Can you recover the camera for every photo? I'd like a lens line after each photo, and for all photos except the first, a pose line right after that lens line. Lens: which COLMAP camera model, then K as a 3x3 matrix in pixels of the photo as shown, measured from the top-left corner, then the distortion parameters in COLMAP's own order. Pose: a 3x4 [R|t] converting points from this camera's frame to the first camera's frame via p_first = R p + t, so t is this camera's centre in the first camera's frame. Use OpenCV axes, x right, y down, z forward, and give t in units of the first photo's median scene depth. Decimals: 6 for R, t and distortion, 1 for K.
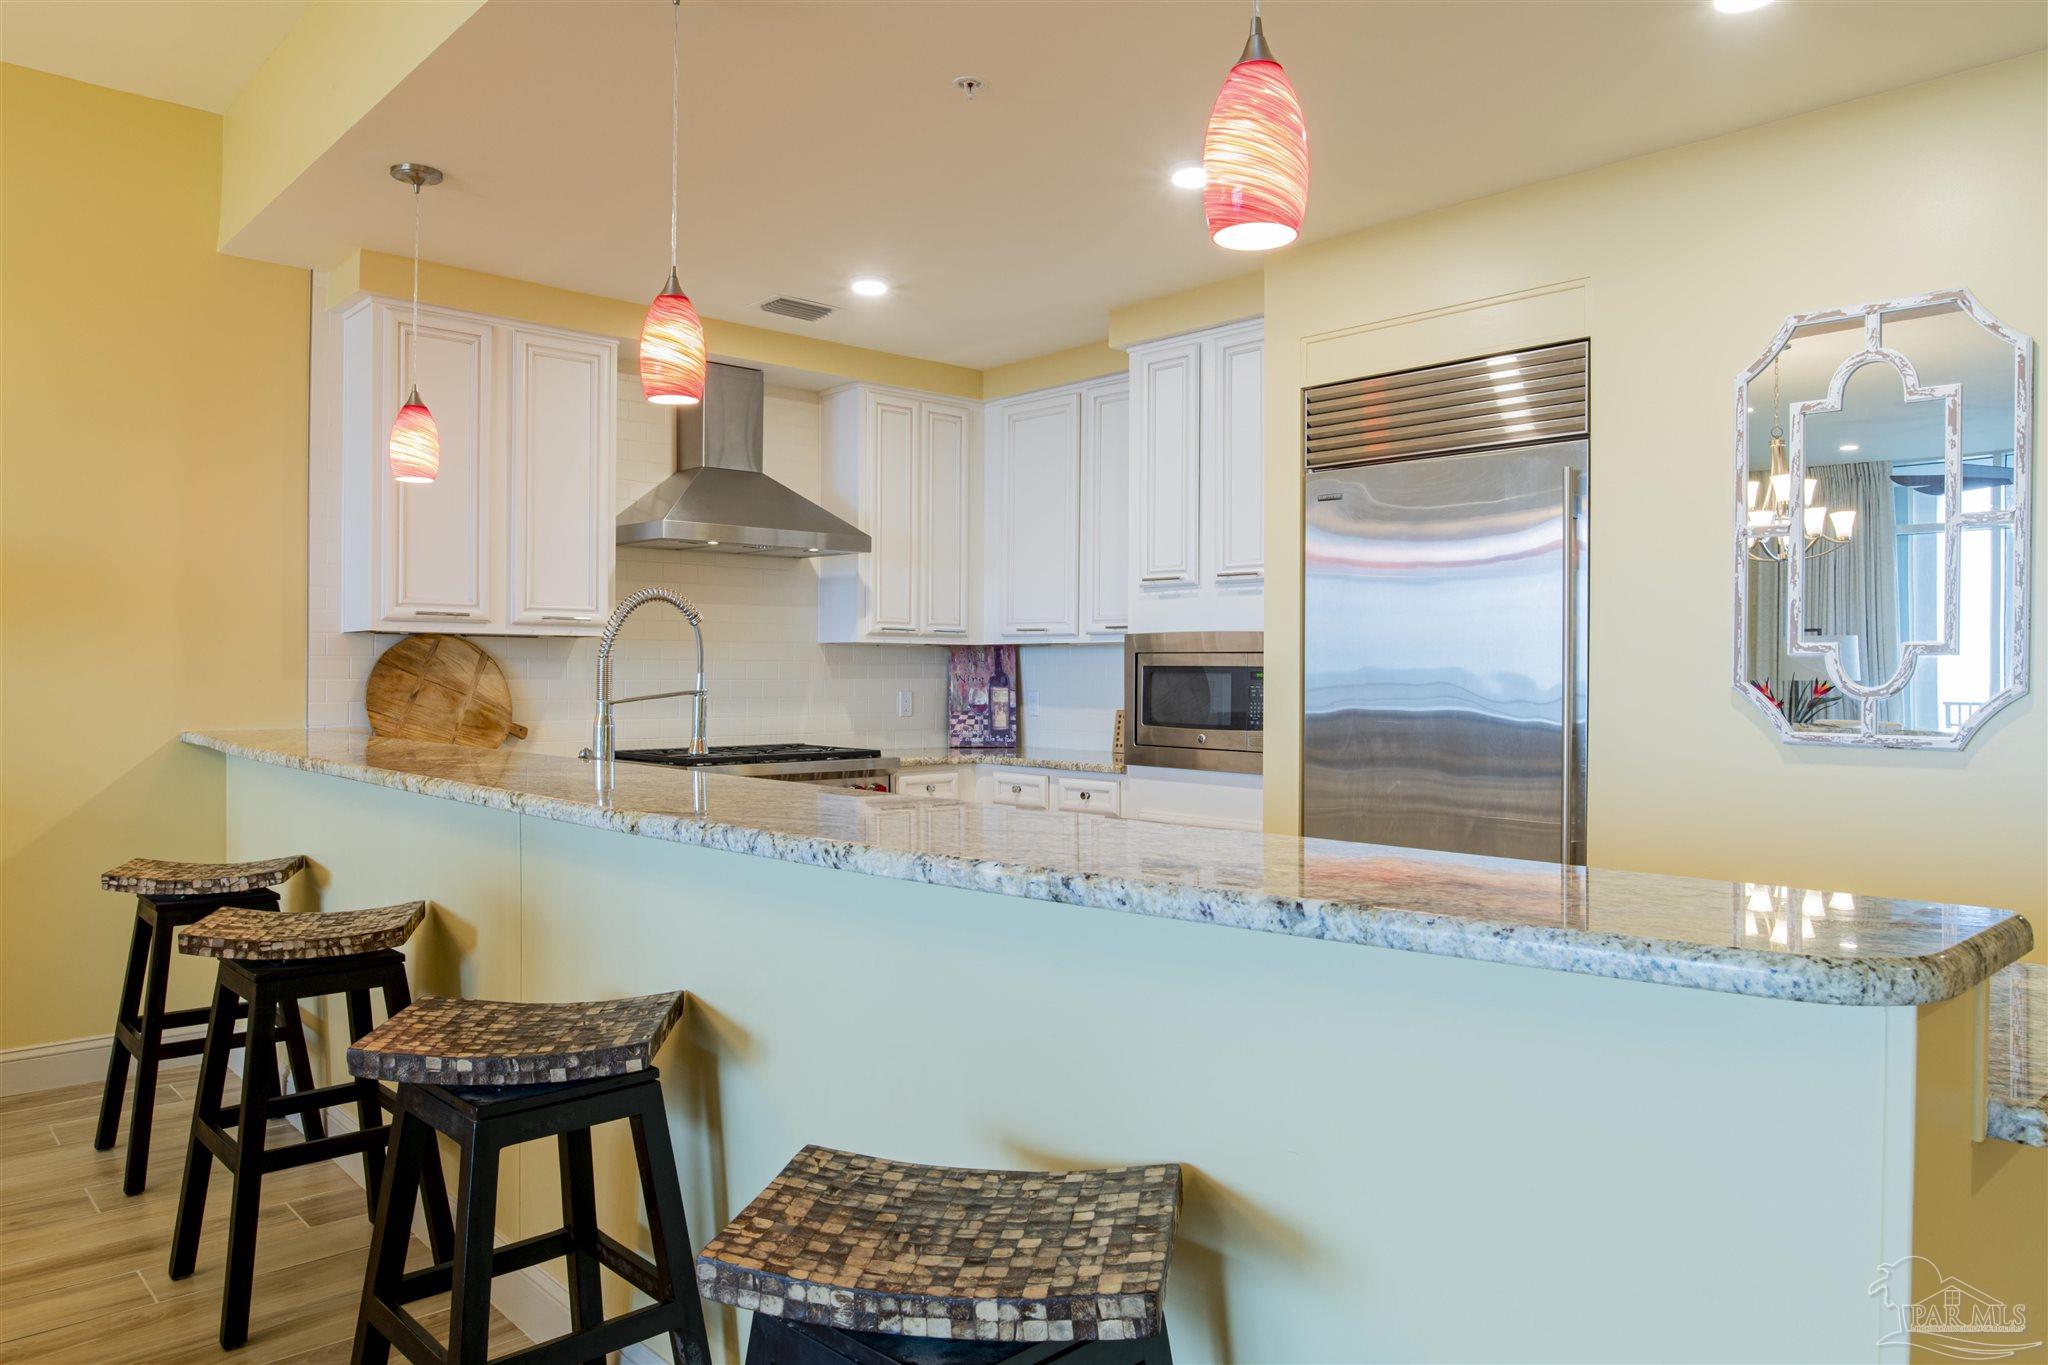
lens RADIAL K [[1381.9, 0, 1034.8], [0, 1381.9, 680.3], [0, 0, 1]] dist [-0.036449, 0.001905]
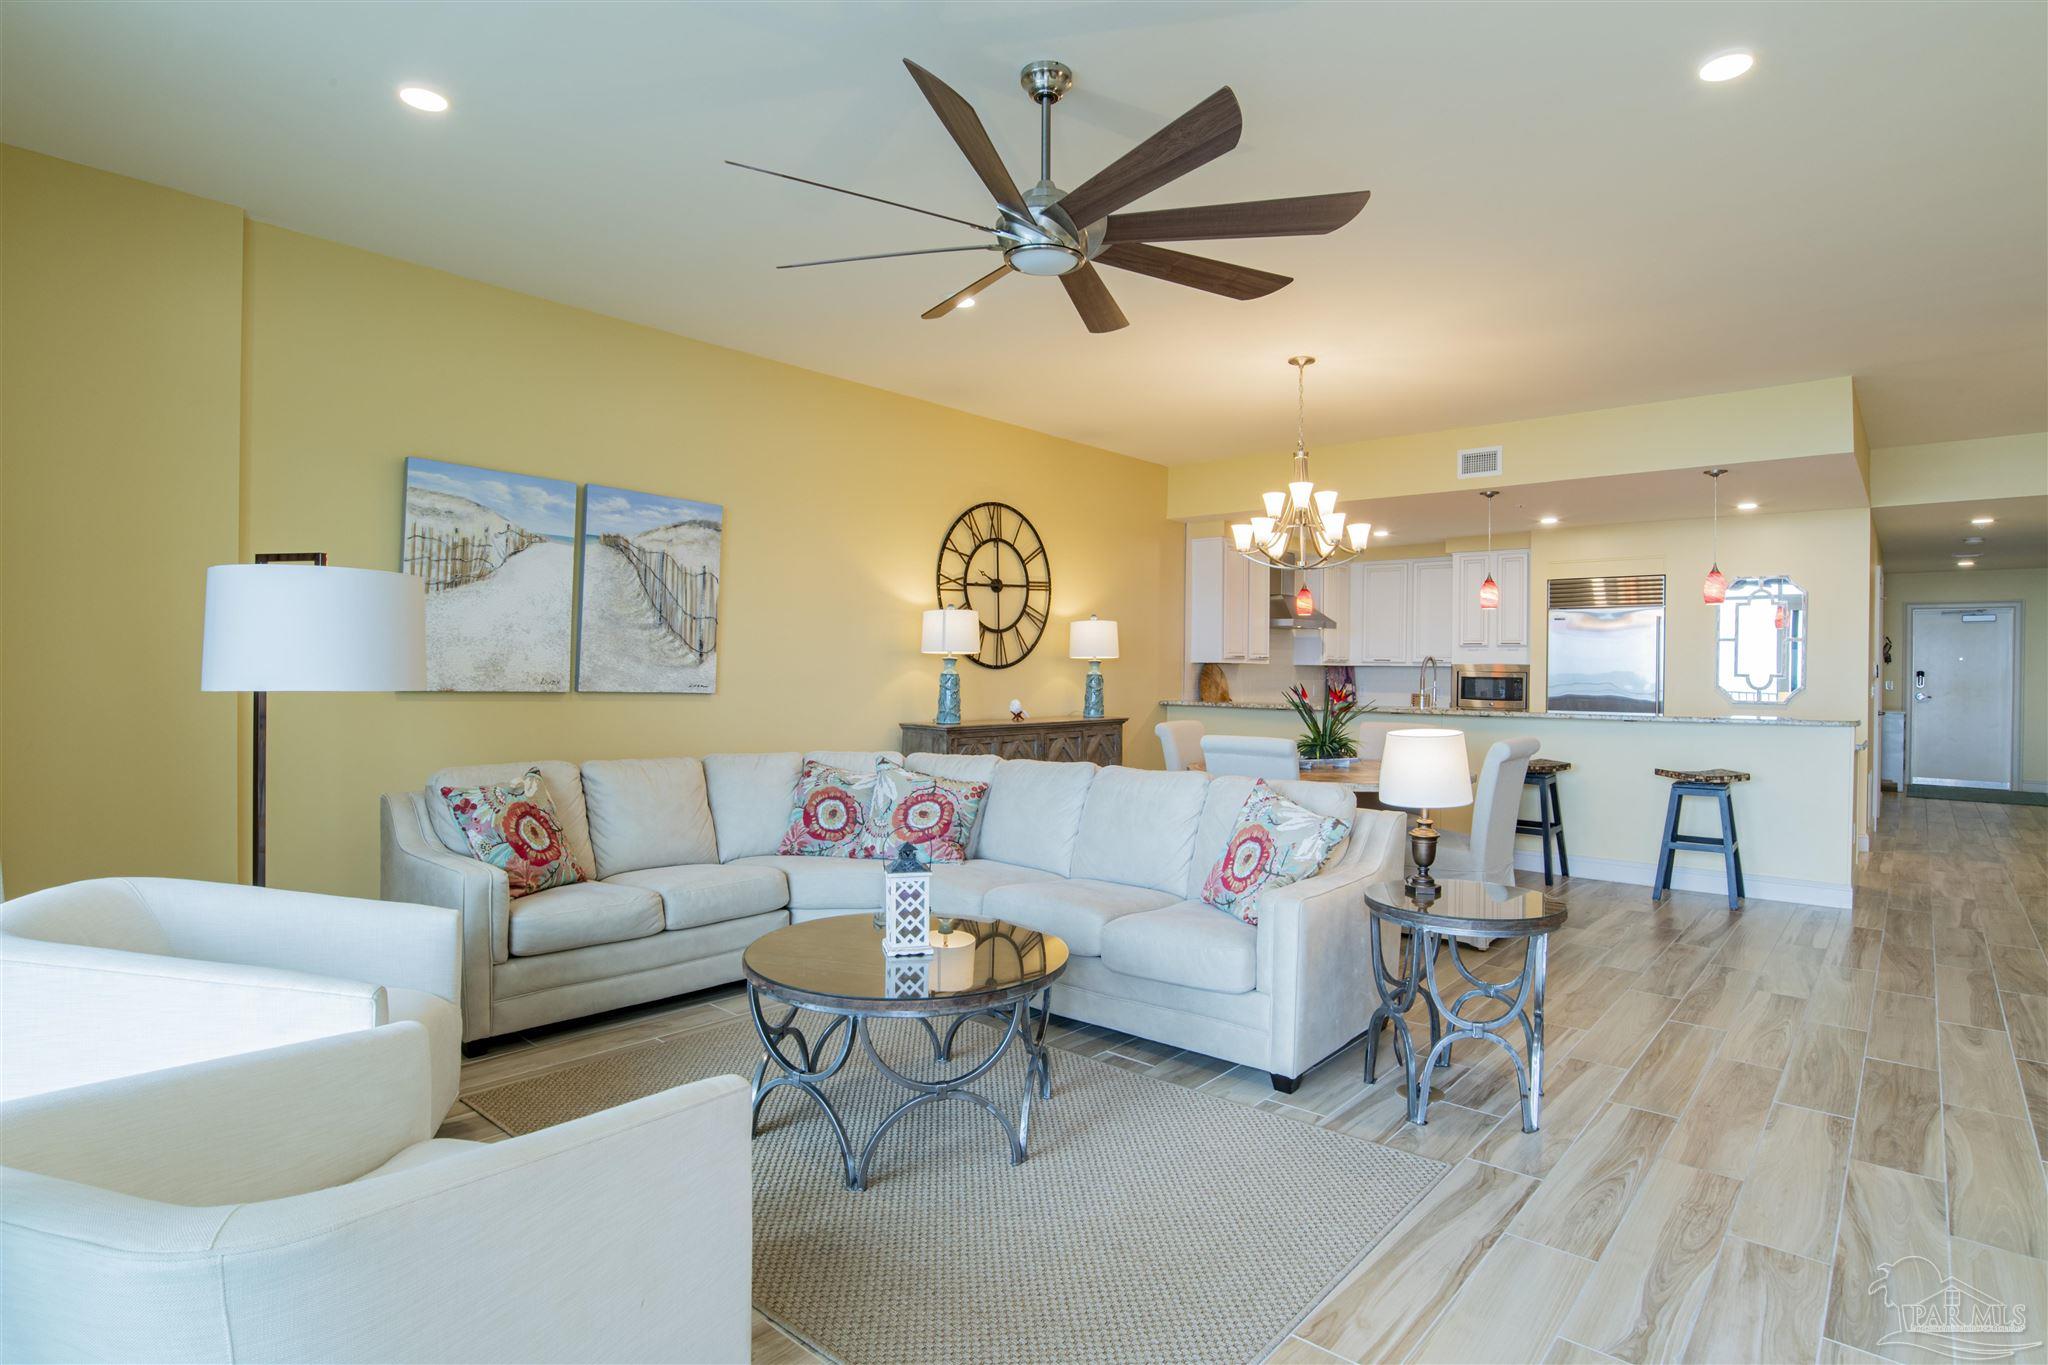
lens RADIAL K [[1050.0, 0, 1036.3], [0, 1050.0, 675.4], [0, 0, 1]] dist [-0.066131, 0.025786]
pose [[0.994398, 0.005273, 0.105571, -0.918950], [-0.005556, 0.999982, 0.002385, -0.012477], [-0.105557, -0.002958, 0.994409, -0.857682]]
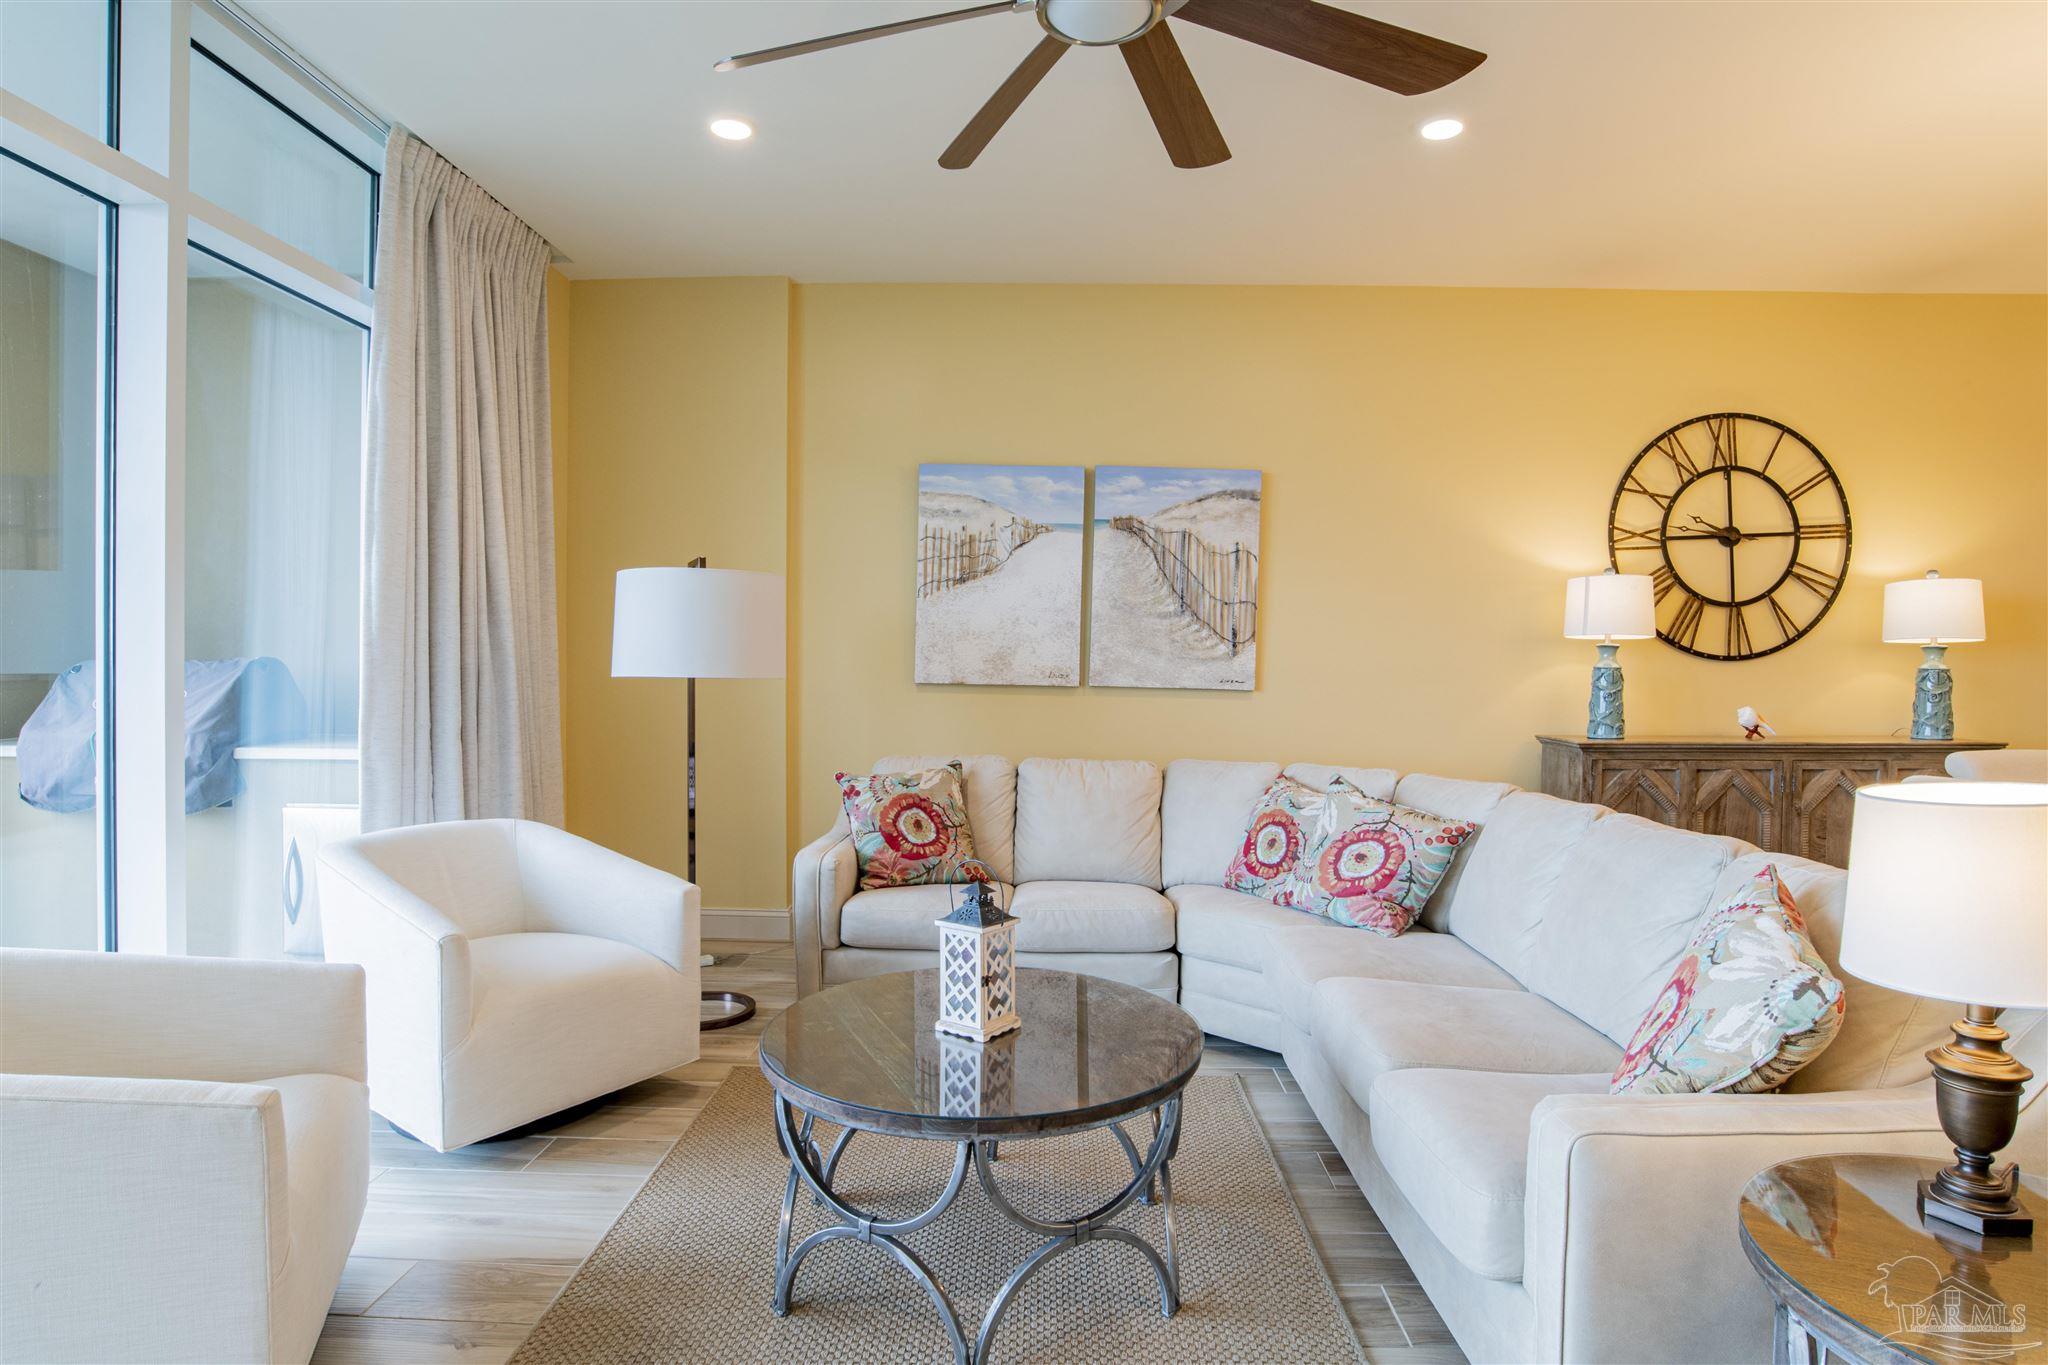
lens RADIAL K [[1086.1, 0, 1024.0], [0, 1086.1, 682.5], [0, 0, 1]] dist [-0.071672, 0.030924]
pose [[0.712647, 0.008000, -0.701477, -0.601679], [-0.003935, 0.999965, 0.007406, -0.002541], [0.701512, -0.002518, 0.712653, -0.568333]]
